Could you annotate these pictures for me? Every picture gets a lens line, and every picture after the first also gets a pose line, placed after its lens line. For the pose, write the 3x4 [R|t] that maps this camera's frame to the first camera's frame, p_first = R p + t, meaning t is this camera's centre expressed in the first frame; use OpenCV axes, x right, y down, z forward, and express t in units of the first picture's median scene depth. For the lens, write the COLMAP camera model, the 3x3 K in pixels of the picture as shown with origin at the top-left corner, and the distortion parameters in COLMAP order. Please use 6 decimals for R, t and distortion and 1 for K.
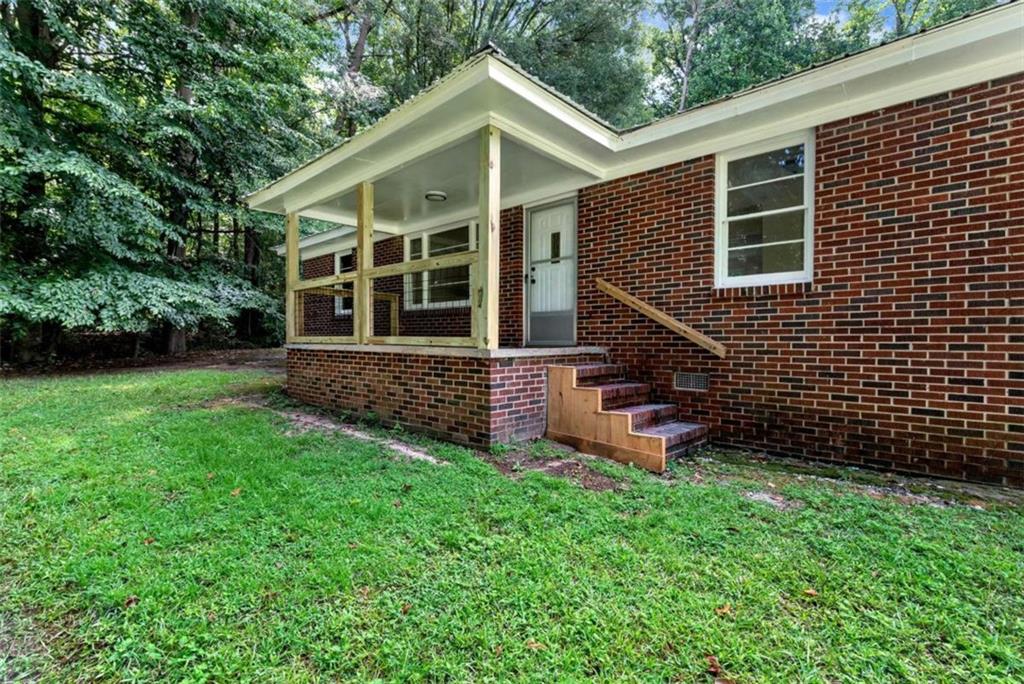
lens RADIAL K [[459.6, 0, 512.7], [0, 459.6, 339.3], [0, 0, 1]] dist [0.000443, -0.000835]
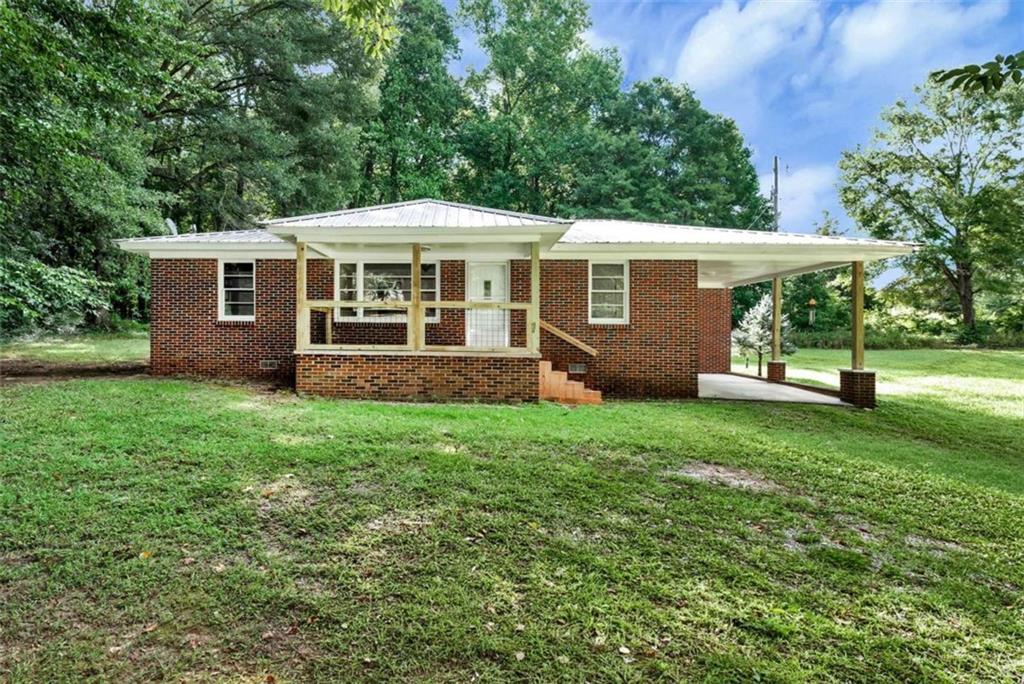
lens RADIAL K [[459.6, 0, 510.7], [0, 459.6, 345.0], [0, 0, 1]] dist [0.000443, -0.000835]
pose [[0.768211, 0.001891, 0.640194, -0.861050], [-0.005096, 0.999982, 0.003161, -0.011991], [-0.640176, -0.005691, 0.768207, -0.287020]]
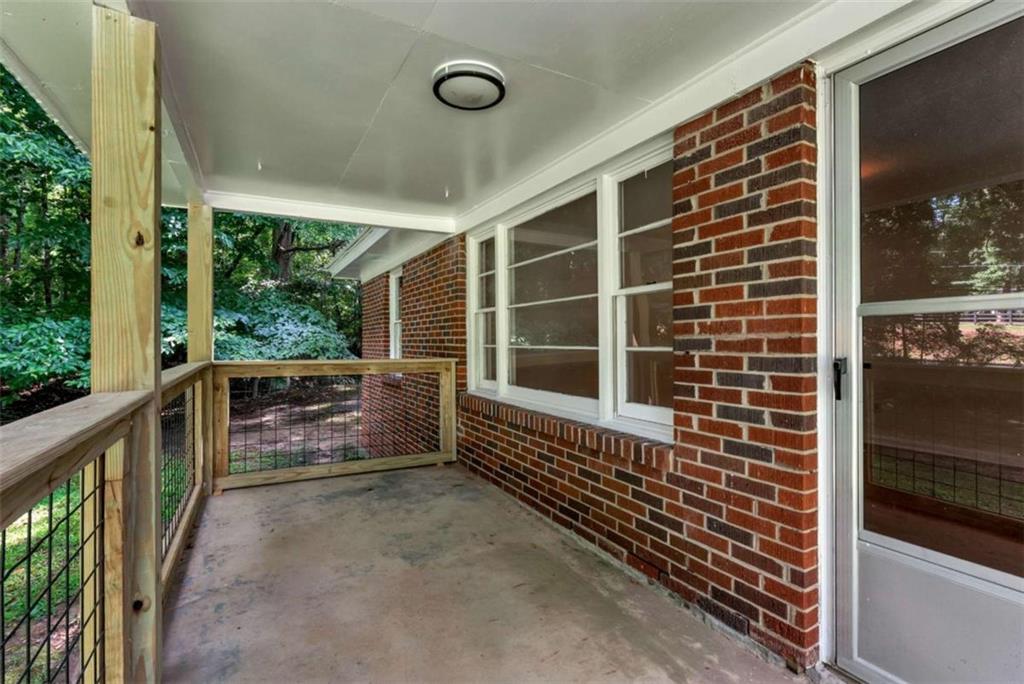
lens RADIAL K [[459.6, 0, 517.7], [0, 459.6, 338.6], [0, 0, 1]] dist [0.000443, -0.000835]
pose [[0.951256, -0.005689, -0.308351, -0.050993], [0.005350, 0.999984, -0.001945, -0.153586], [0.308357, 0.000201, 0.951271, 0.742407]]
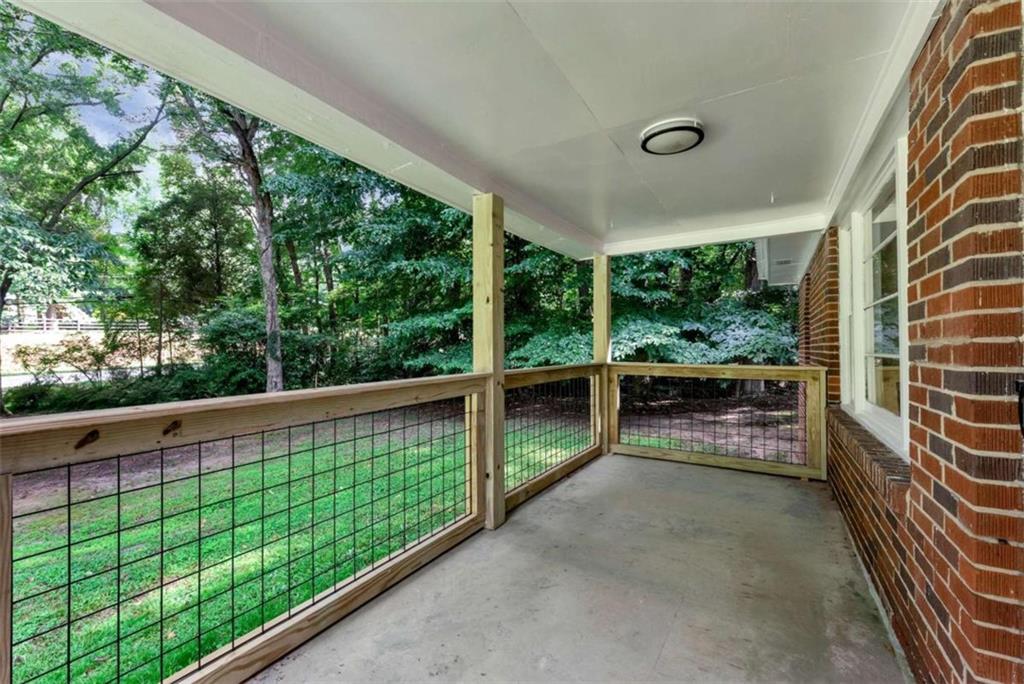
lens RADIAL K [[459.6, 0, 510.3], [0, 459.6, 346.2], [0, 0, 1]] dist [0.000443, -0.000835]
pose [[0.208972, -0.006467, -0.977900, 0.148007], [0.008561, 0.999952, -0.004784, -0.154170], [0.977884, -0.007372, 0.209017, 0.816907]]
